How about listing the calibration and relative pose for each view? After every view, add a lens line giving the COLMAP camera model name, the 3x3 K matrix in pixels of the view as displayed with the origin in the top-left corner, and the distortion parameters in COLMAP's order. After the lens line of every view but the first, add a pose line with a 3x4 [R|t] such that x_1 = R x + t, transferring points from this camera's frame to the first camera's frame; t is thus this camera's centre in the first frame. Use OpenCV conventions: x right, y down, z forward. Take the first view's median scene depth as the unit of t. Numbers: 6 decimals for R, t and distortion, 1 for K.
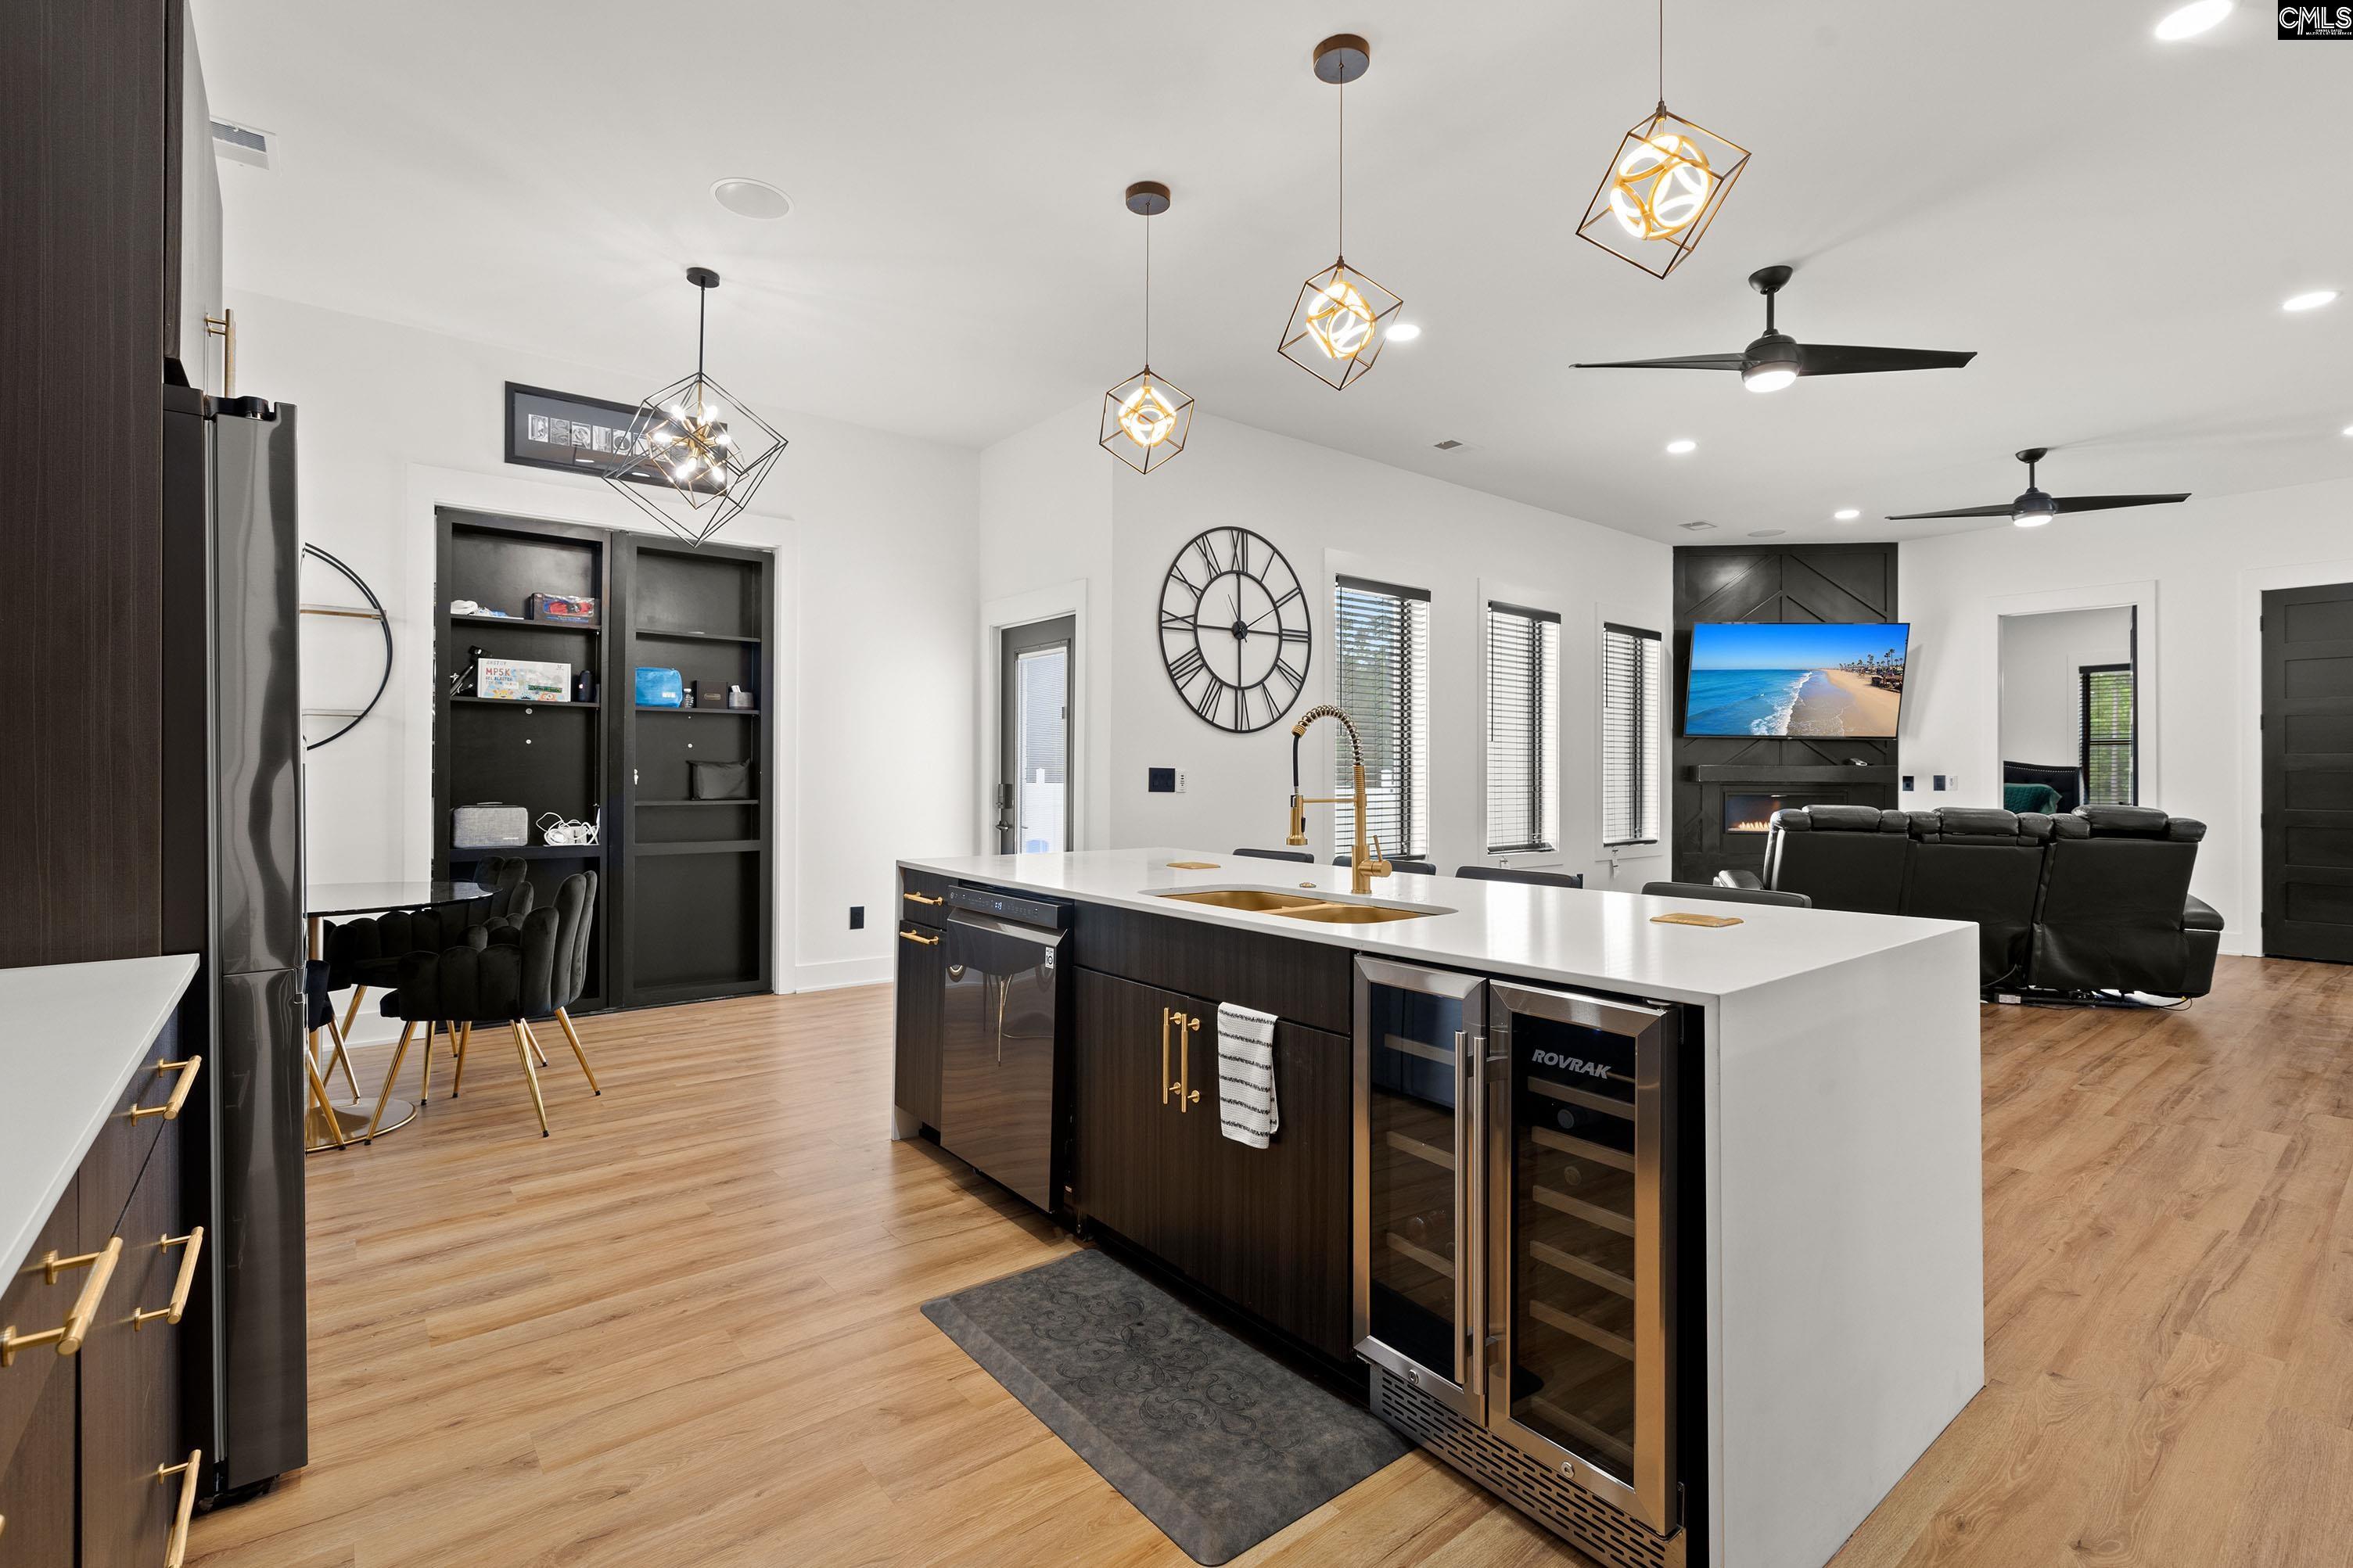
lens RADIAL K [[1072.9, 0, 1174.6], [0, 1072.9, 772.9], [0, 0, 1]] dist [-0.002199, -0.002000]
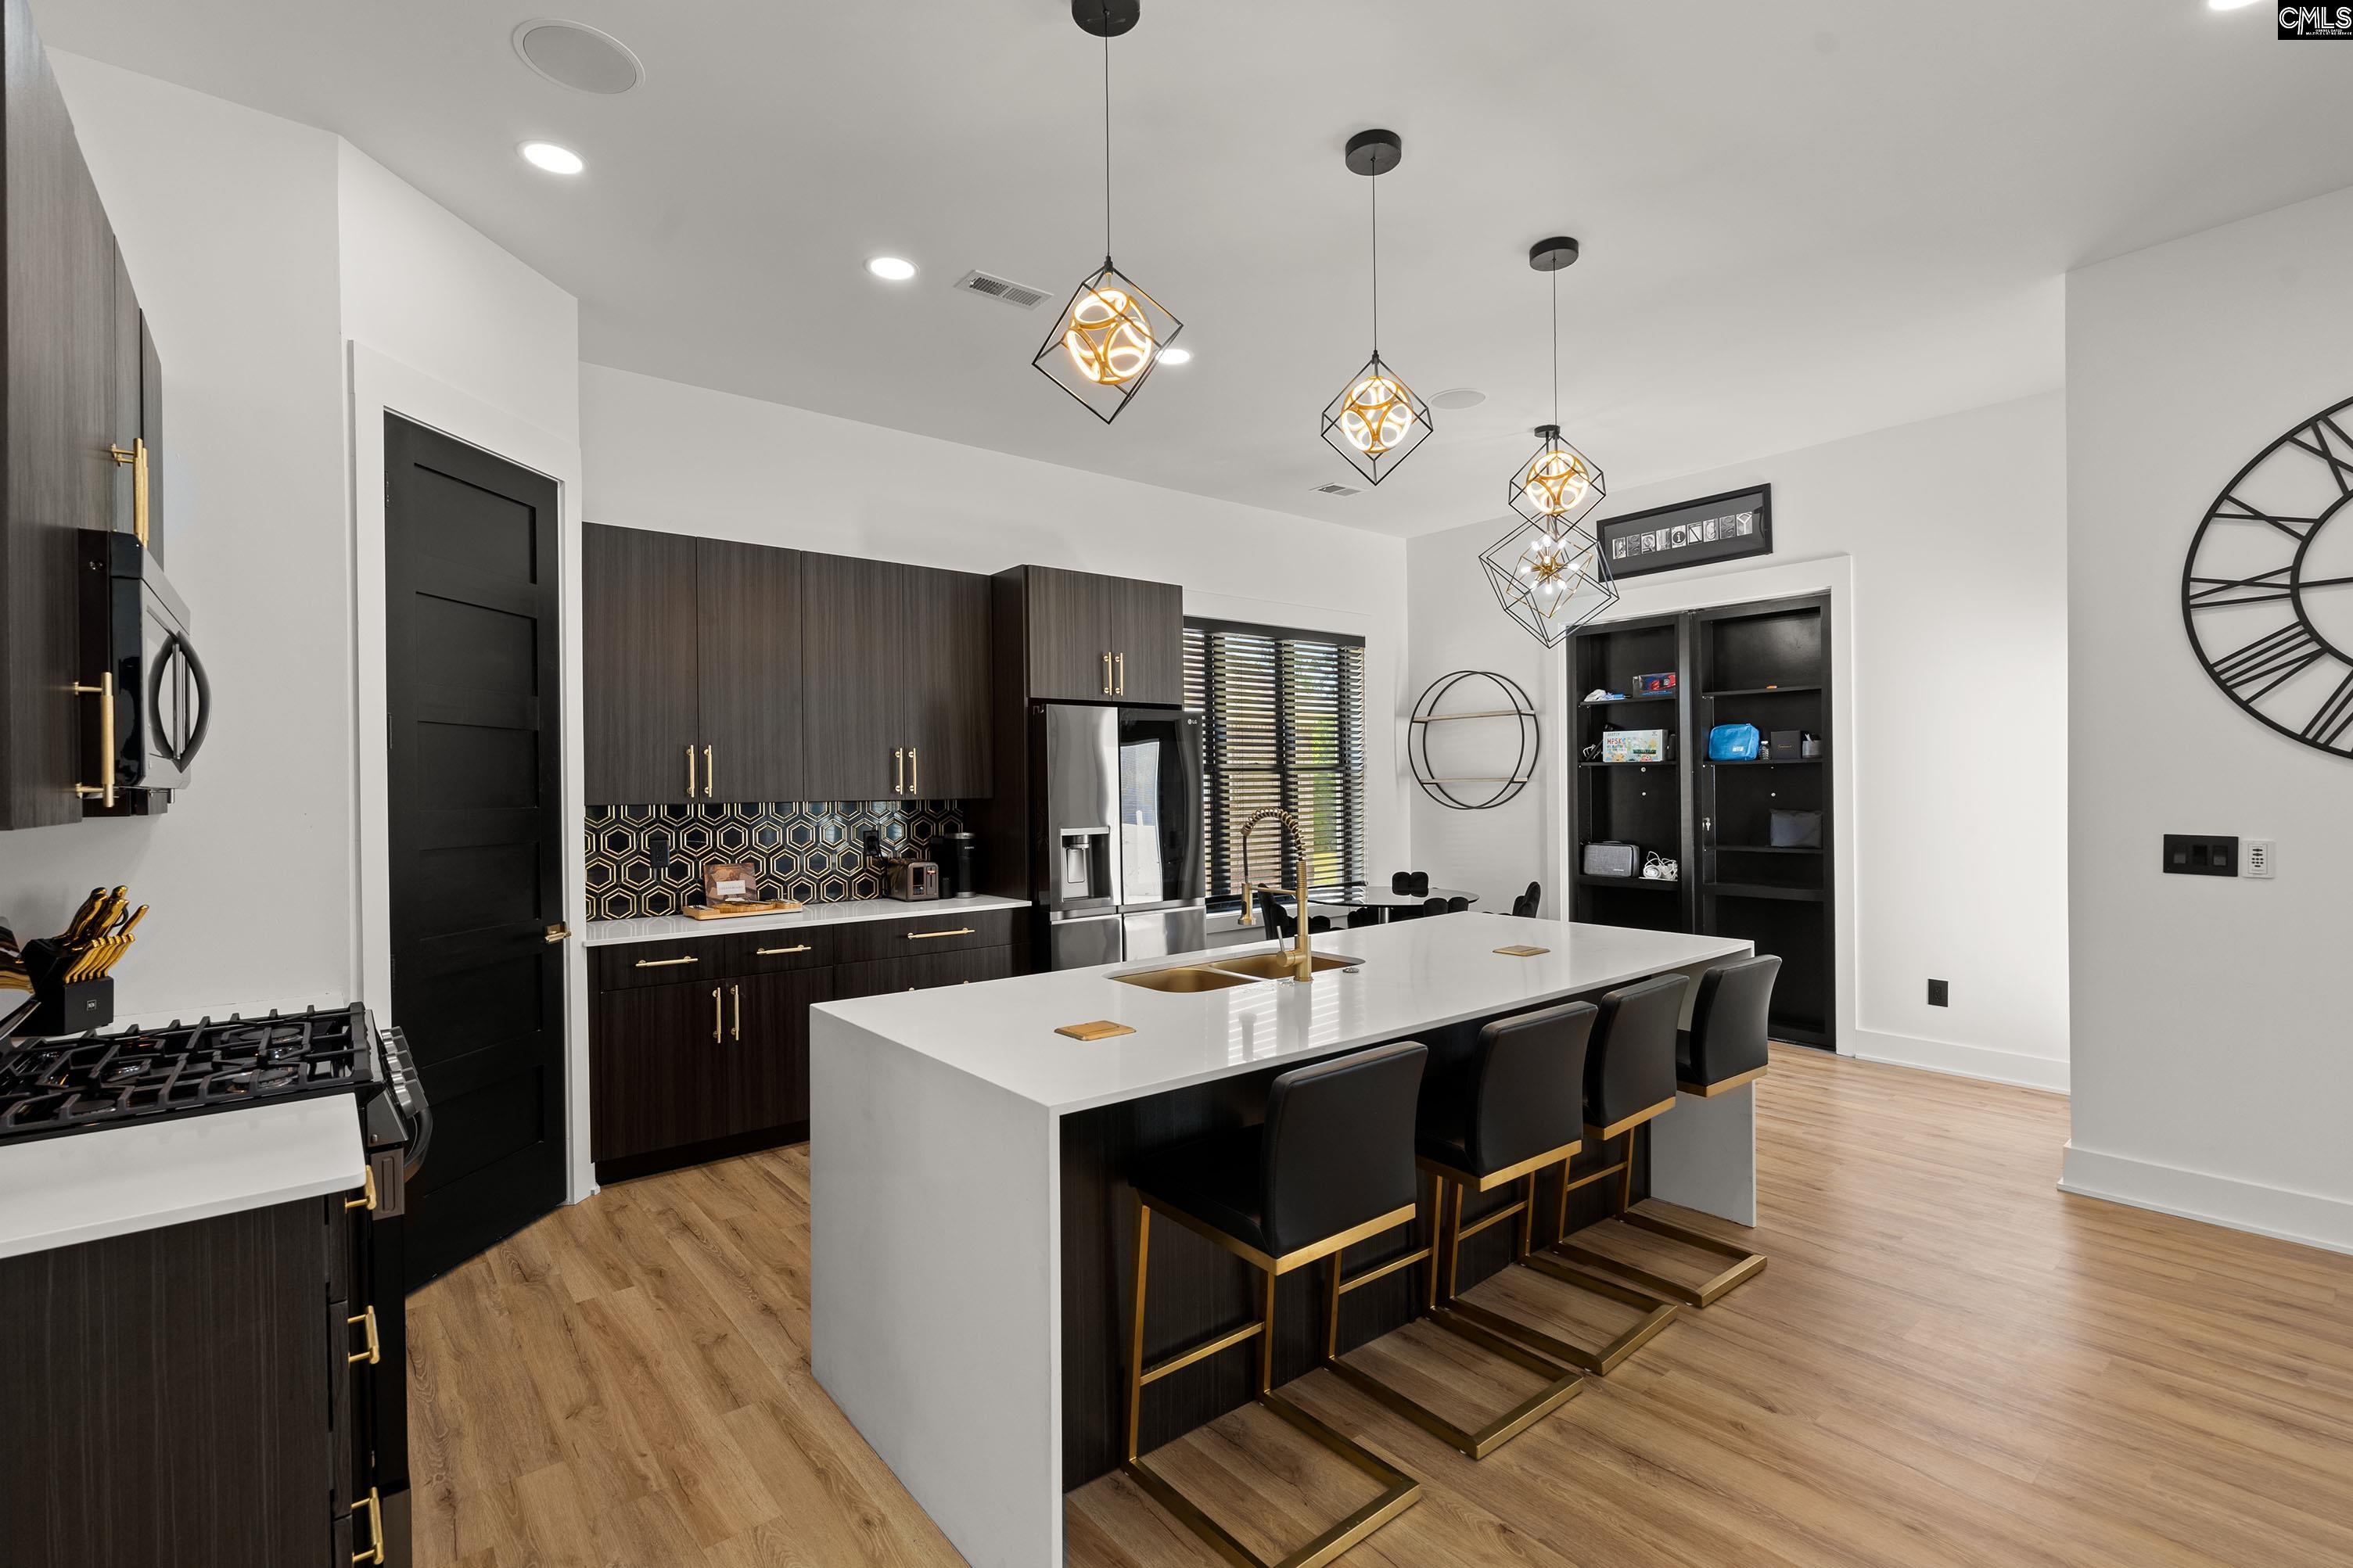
lens RADIAL K [[1072.9, 0, 1174.9], [0, 1072.9, 783.8], [0, 0, 1]] dist [-0.002199, -0.002000]
pose [[0.003403, -0.005112, -0.999981, 0.587679], [0.013933, 0.999890, -0.005064, -0.038426], [0.999897, -0.013915, 0.003474, 0.406045]]
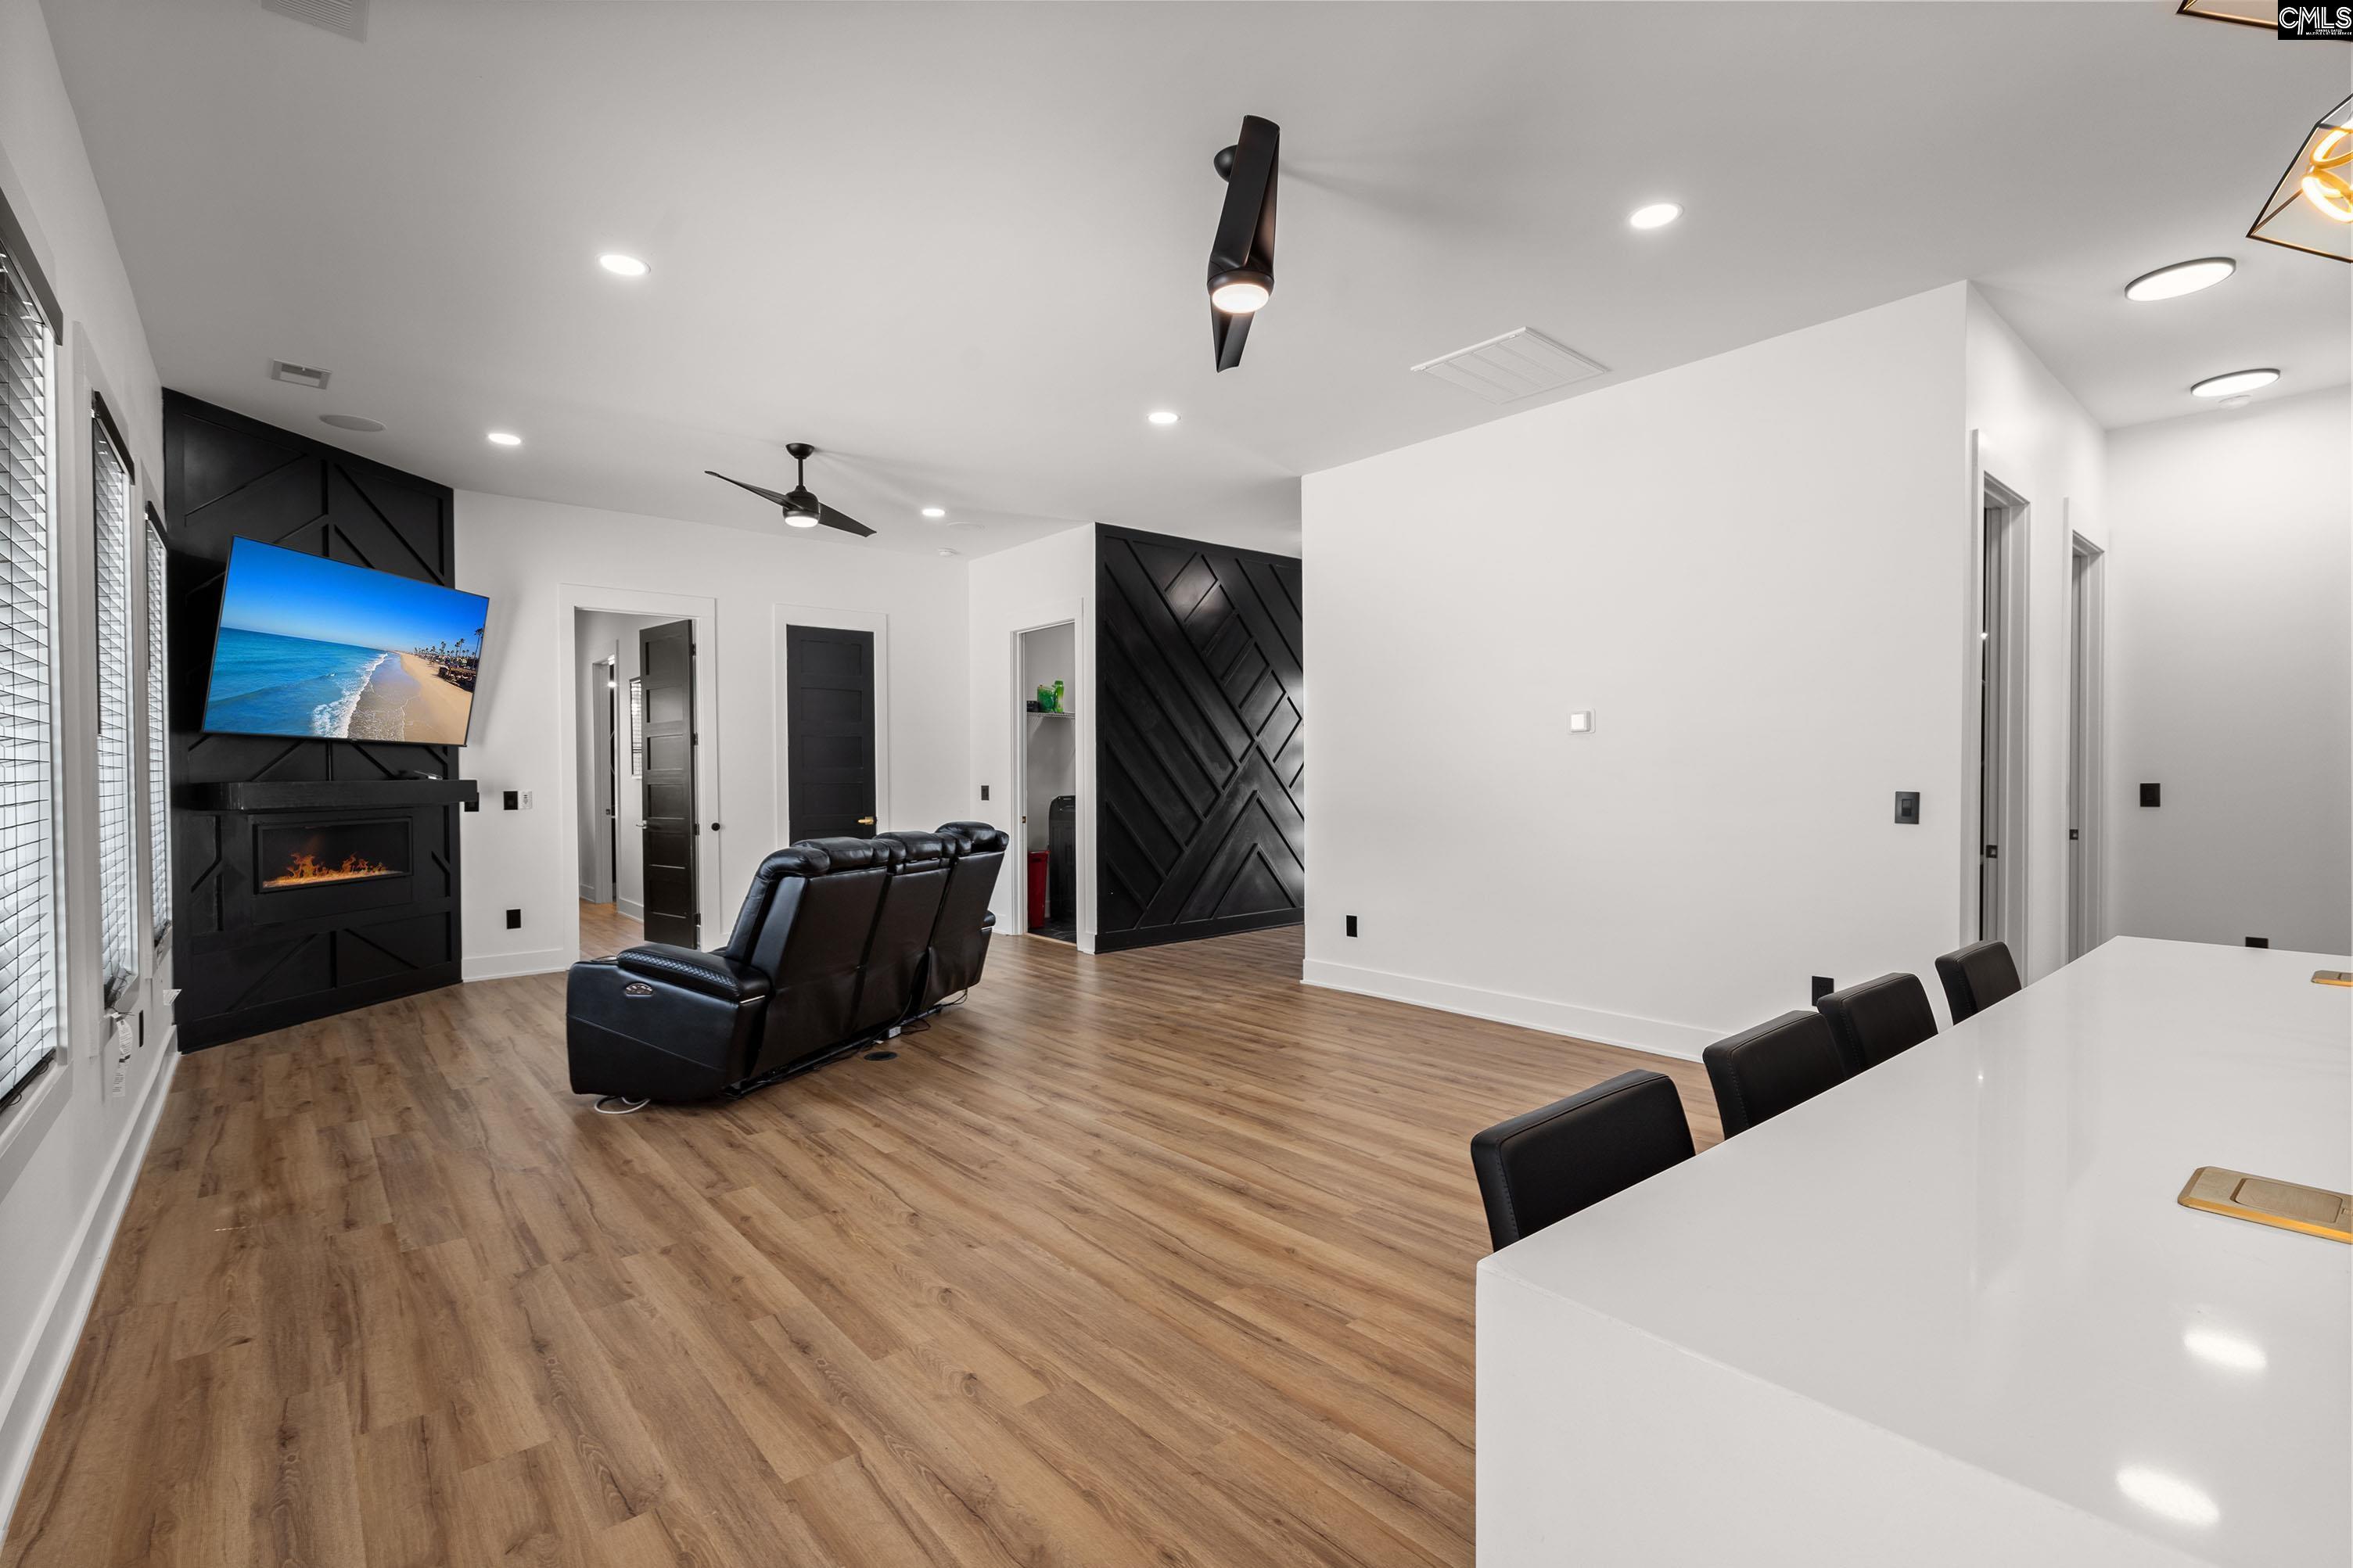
lens RADIAL K [[1072.9, 0, 1187.0], [0, 1072.9, 803.4], [0, 0, 1]] dist [-0.002199, -0.002000]
pose [[-0.024018, -0.032299, 0.999190, -0.170934], [0.002854, 0.999472, 0.032377, -0.020899], [-0.999707, 0.003629, -0.023914, 0.776603]]
